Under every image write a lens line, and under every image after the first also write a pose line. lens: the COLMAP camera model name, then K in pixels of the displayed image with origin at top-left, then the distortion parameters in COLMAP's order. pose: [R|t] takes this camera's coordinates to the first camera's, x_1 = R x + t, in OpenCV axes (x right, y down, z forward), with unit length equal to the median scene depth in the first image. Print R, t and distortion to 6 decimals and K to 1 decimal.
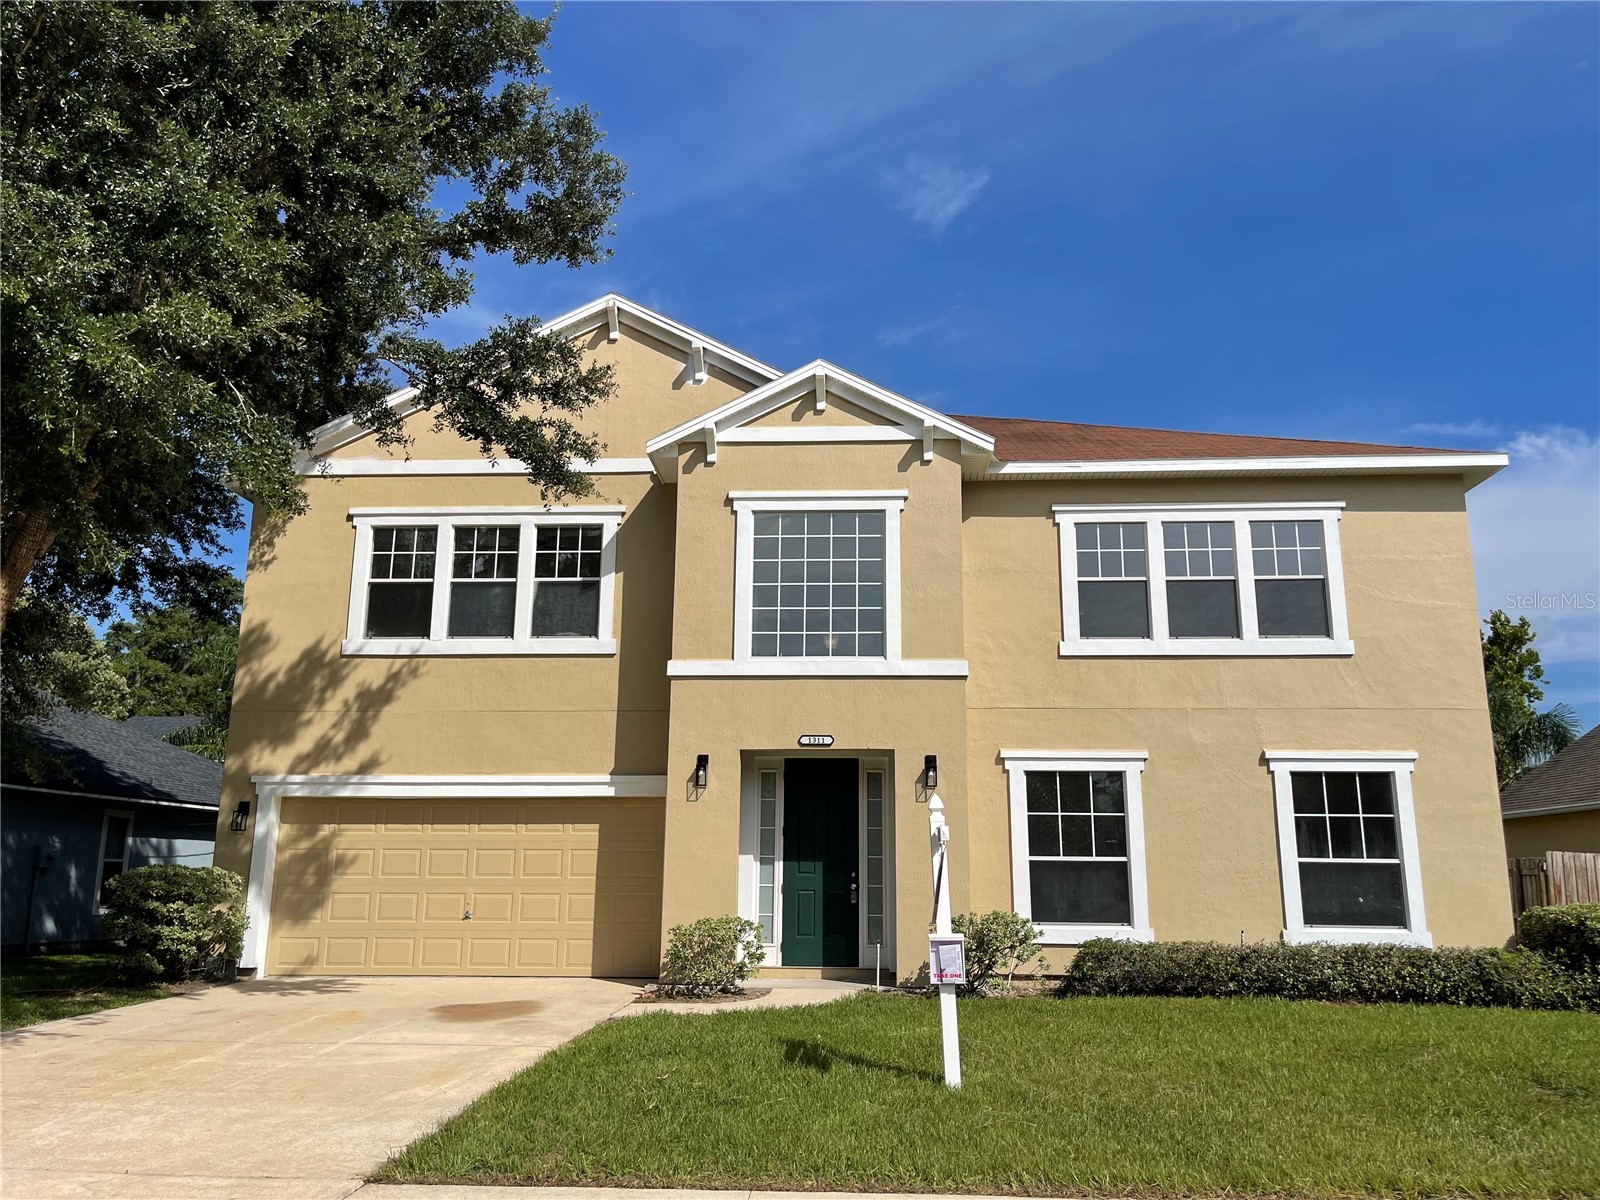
lens RADIAL K [[1206.5, 0, 800.0], [0, 1206.5, 600.0], [0, 0, 1]] dist [0.006832, 0.000156]
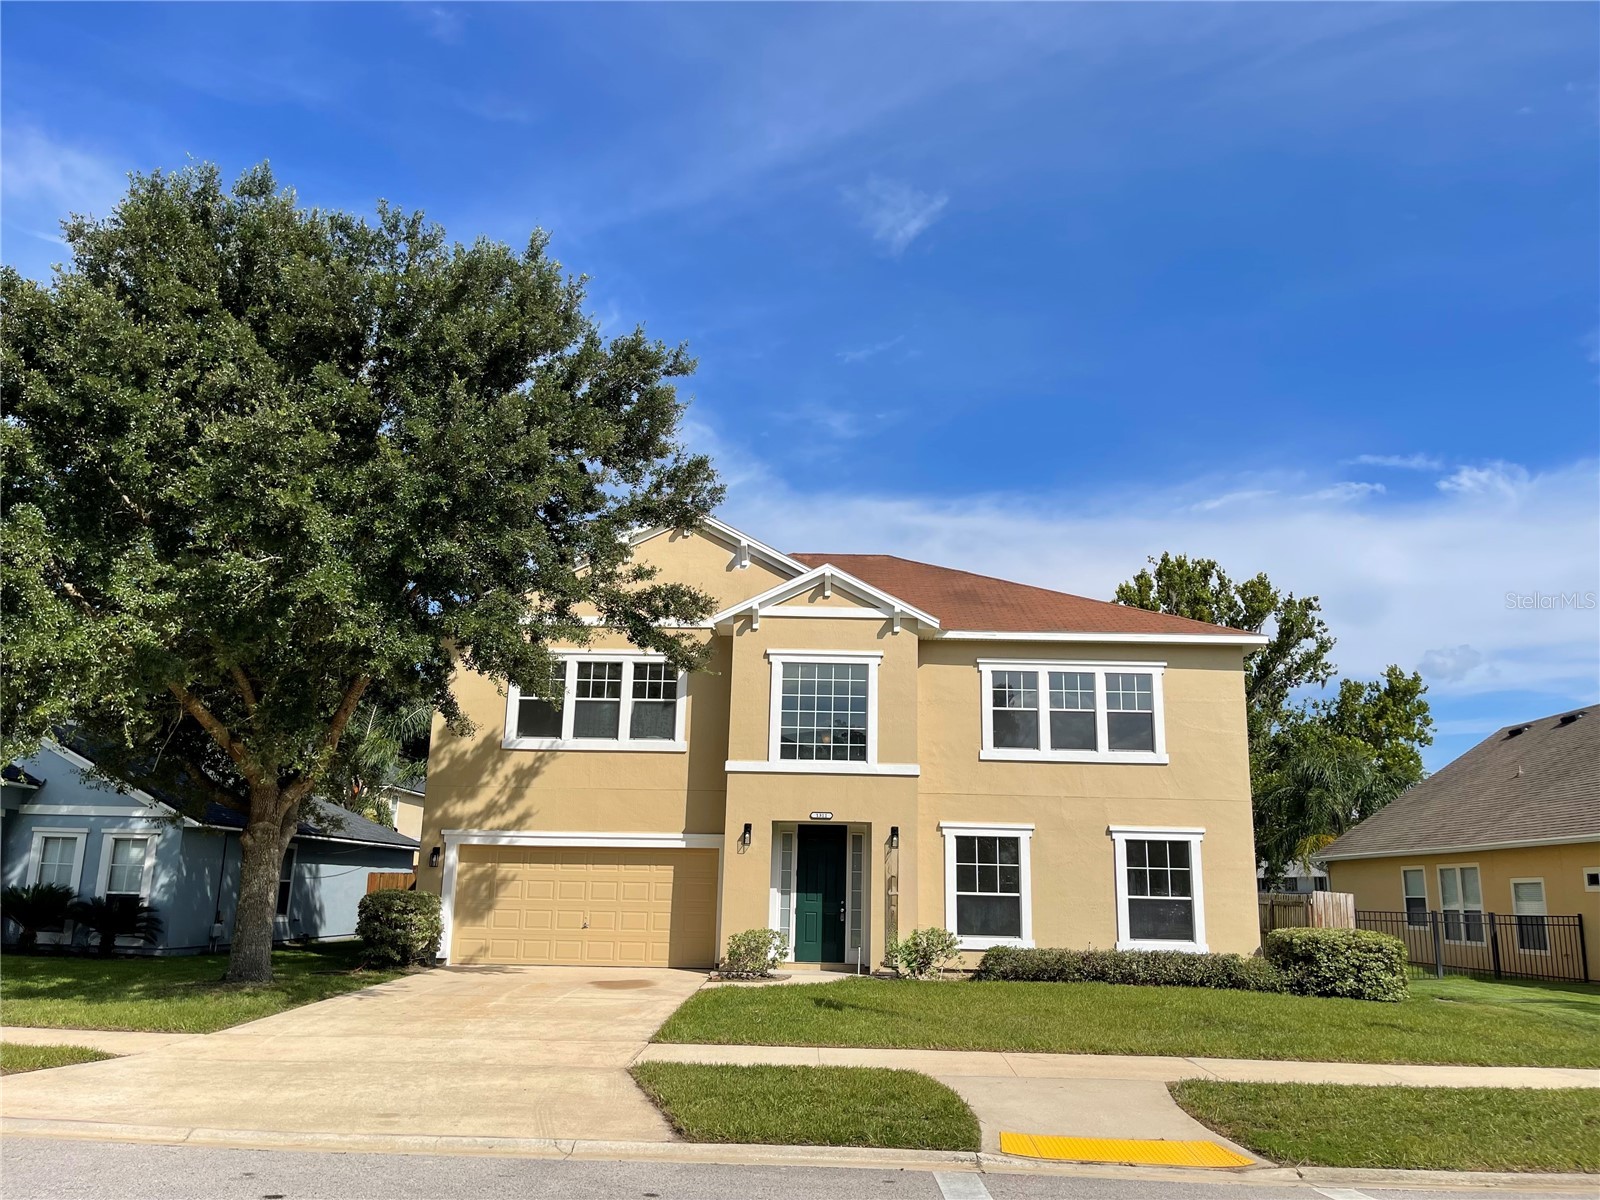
lens RADIAL K [[1226.7, 0, 802.1], [0, 1226.7, 575.8], [0, 0, 1]] dist [-0.000786, 0.000034]
pose [[0.998802, 0.026114, 0.041378, -0.080877], [-0.024918, 0.999265, -0.029139, -0.138201], [-0.042109, 0.028073, 0.998719, -0.557105]]
